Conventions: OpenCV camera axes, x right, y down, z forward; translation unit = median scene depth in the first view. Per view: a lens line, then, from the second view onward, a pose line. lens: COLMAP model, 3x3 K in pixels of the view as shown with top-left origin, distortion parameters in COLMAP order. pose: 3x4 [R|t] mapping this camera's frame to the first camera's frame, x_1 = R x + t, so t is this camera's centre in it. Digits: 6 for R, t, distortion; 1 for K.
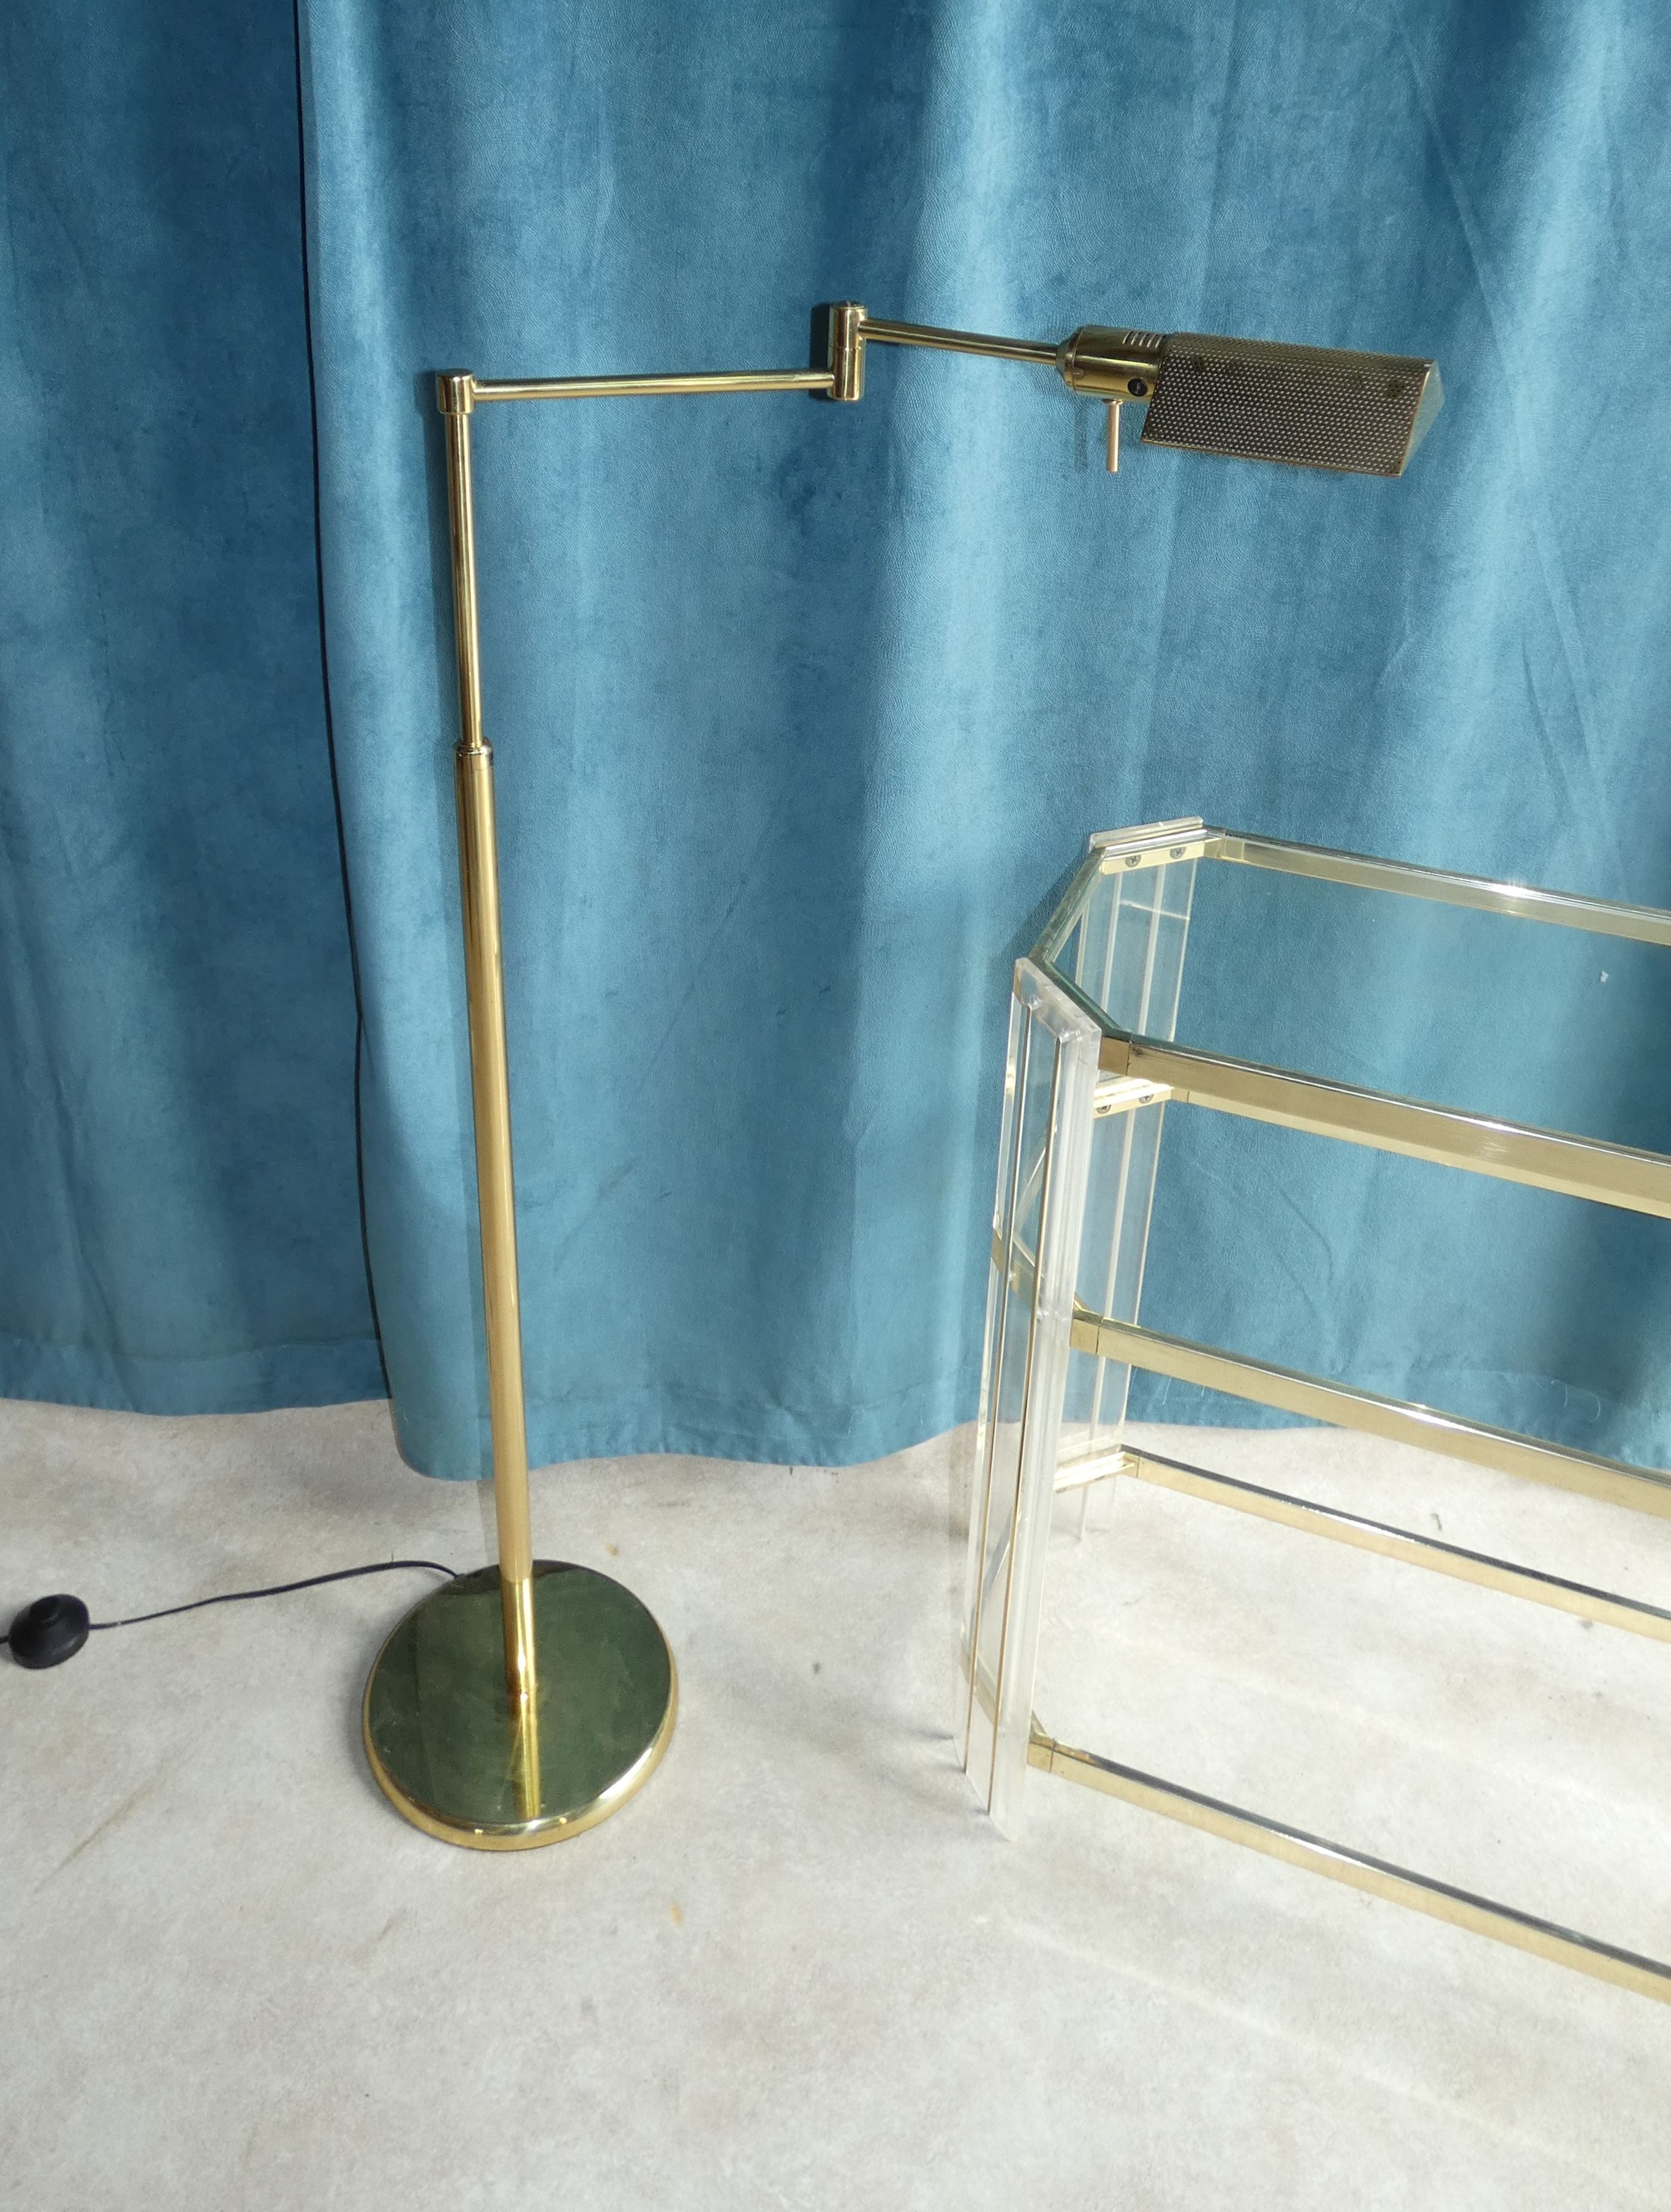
lens RADIAL K [[1968.7, 0, 780.6], [0, 1968.7, 798.3], [0, 0, 1]] dist [-0.026377, 0.014239]
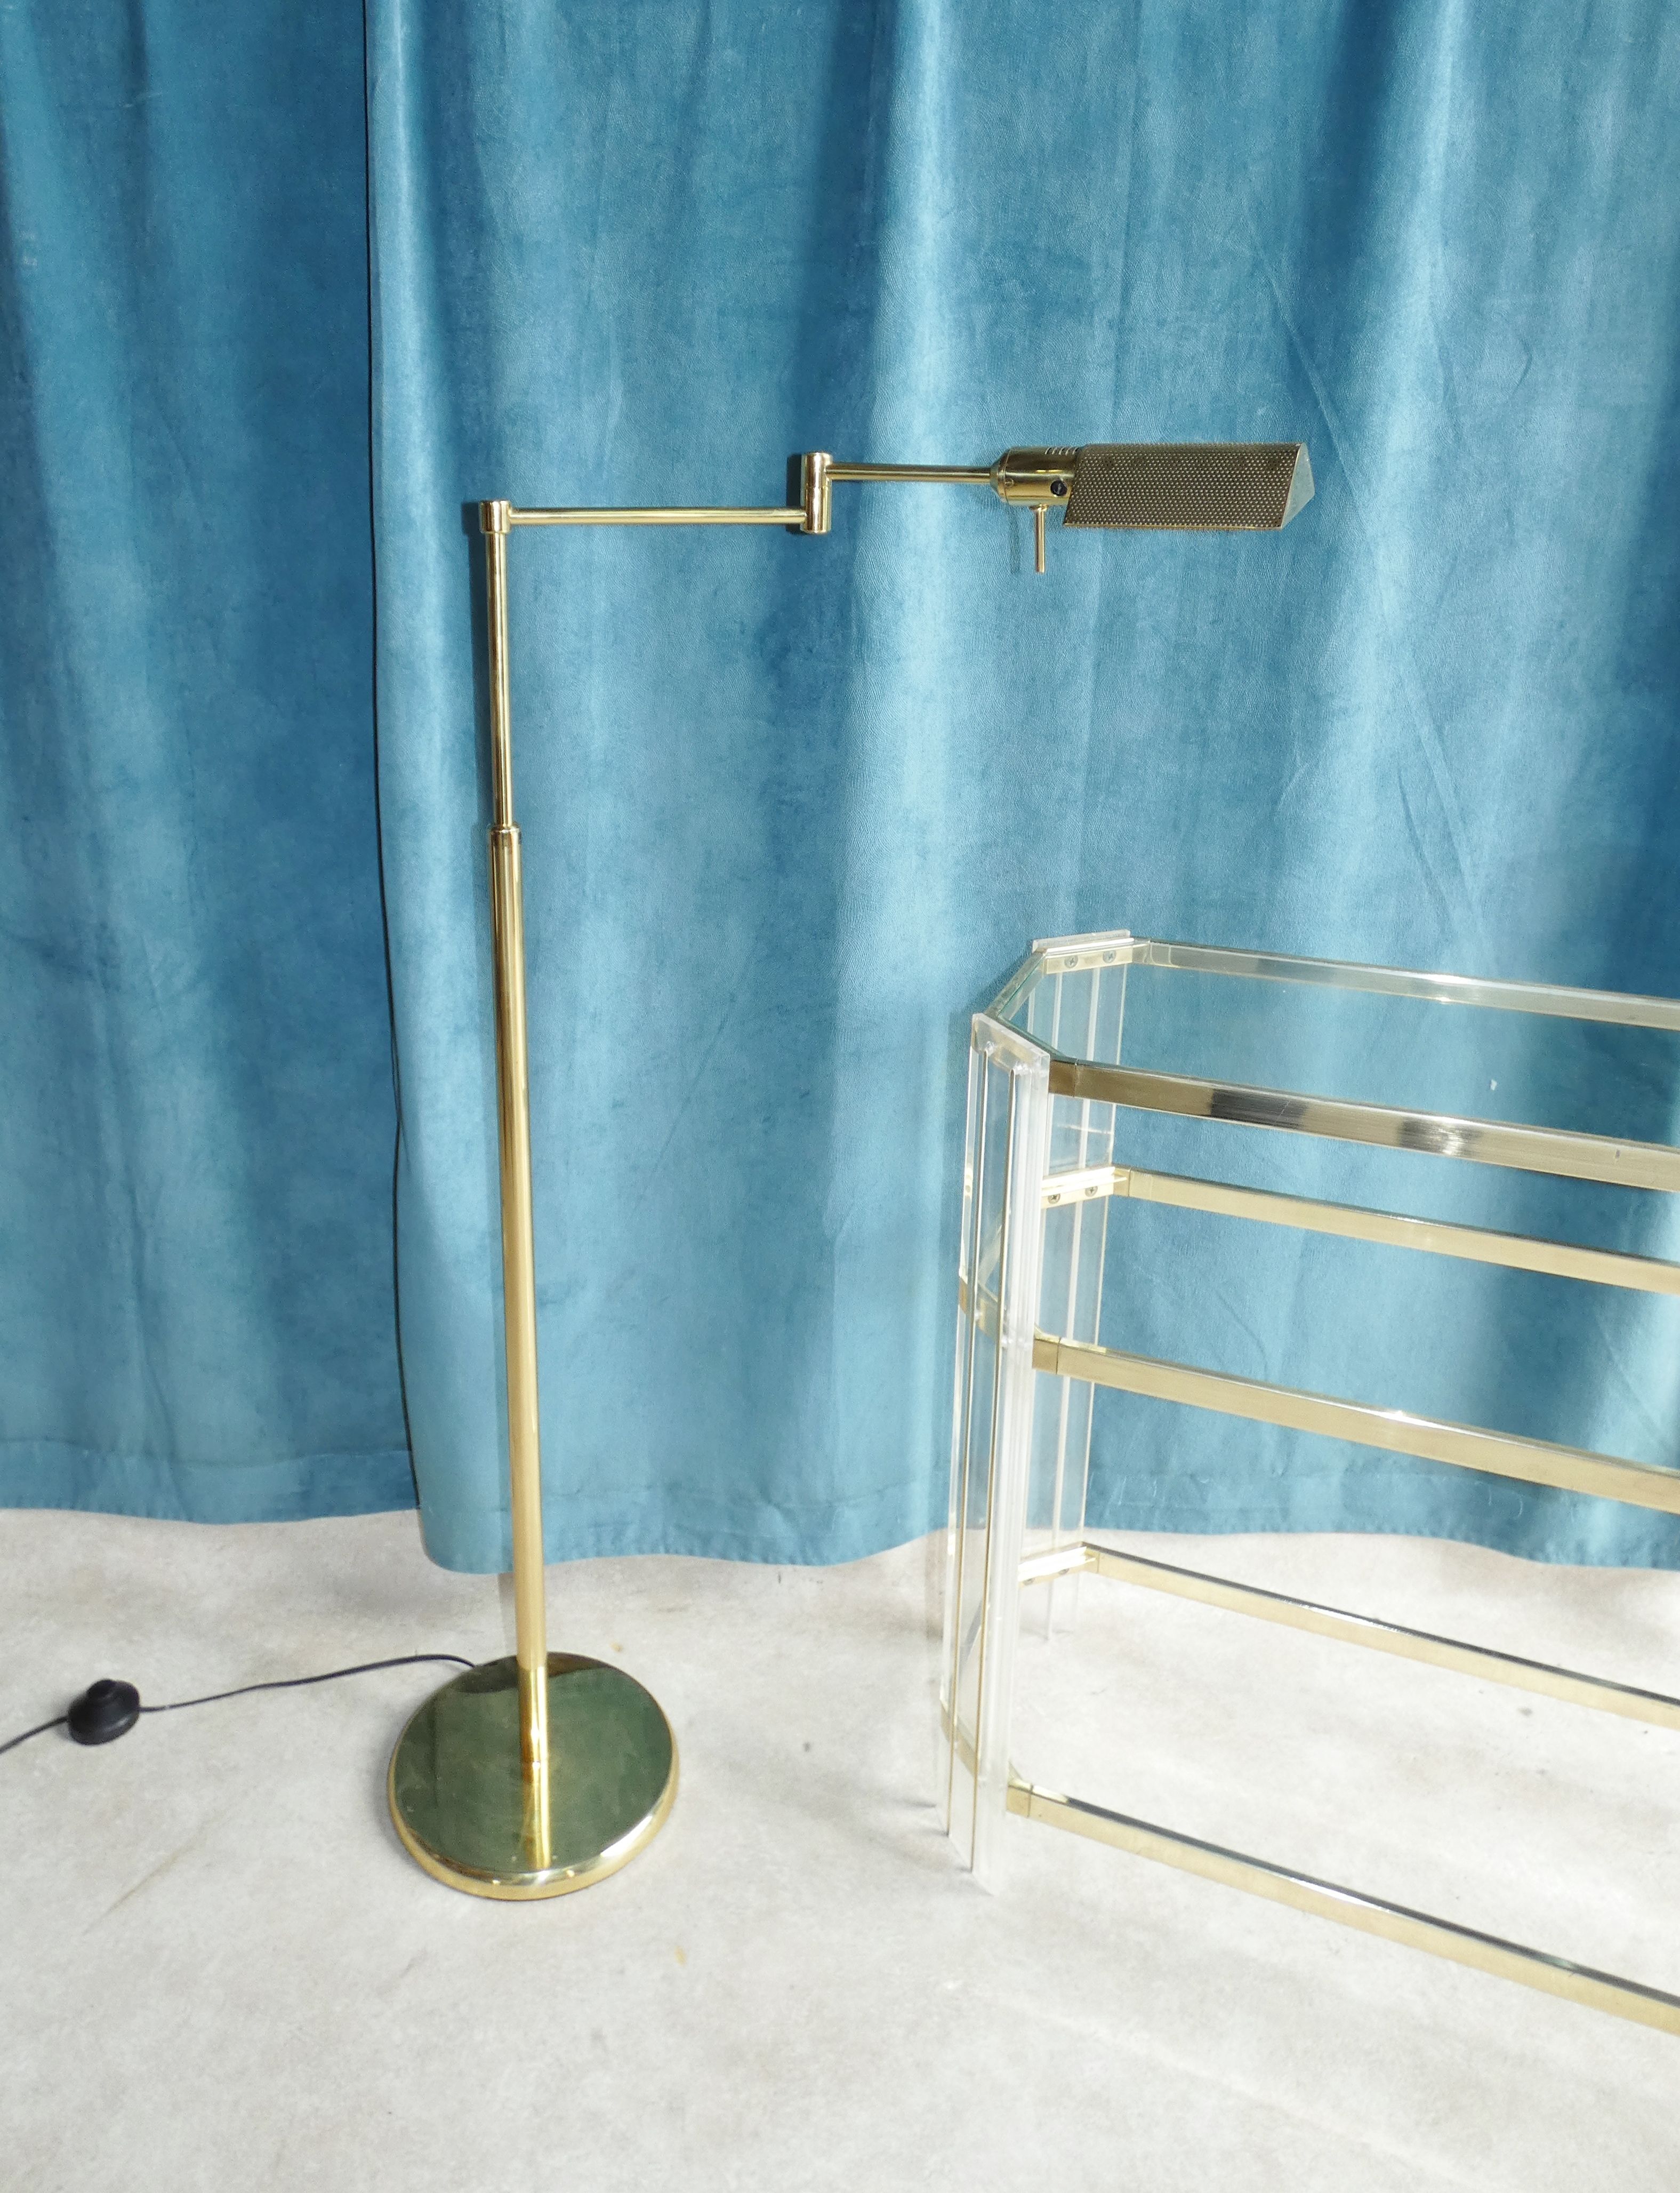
lens RADIAL K [[1731.1, 0, 698.6], [0, 1731.1, 924.9], [0, 0, 1]] dist [-0.028771, 0.009489]
pose [[0.999518, -0.013008, -0.028190, -0.010091], [0.008372, 0.987288, -0.158719, 0.171322], [0.029896, 0.158406, 0.986921, -0.009084]]
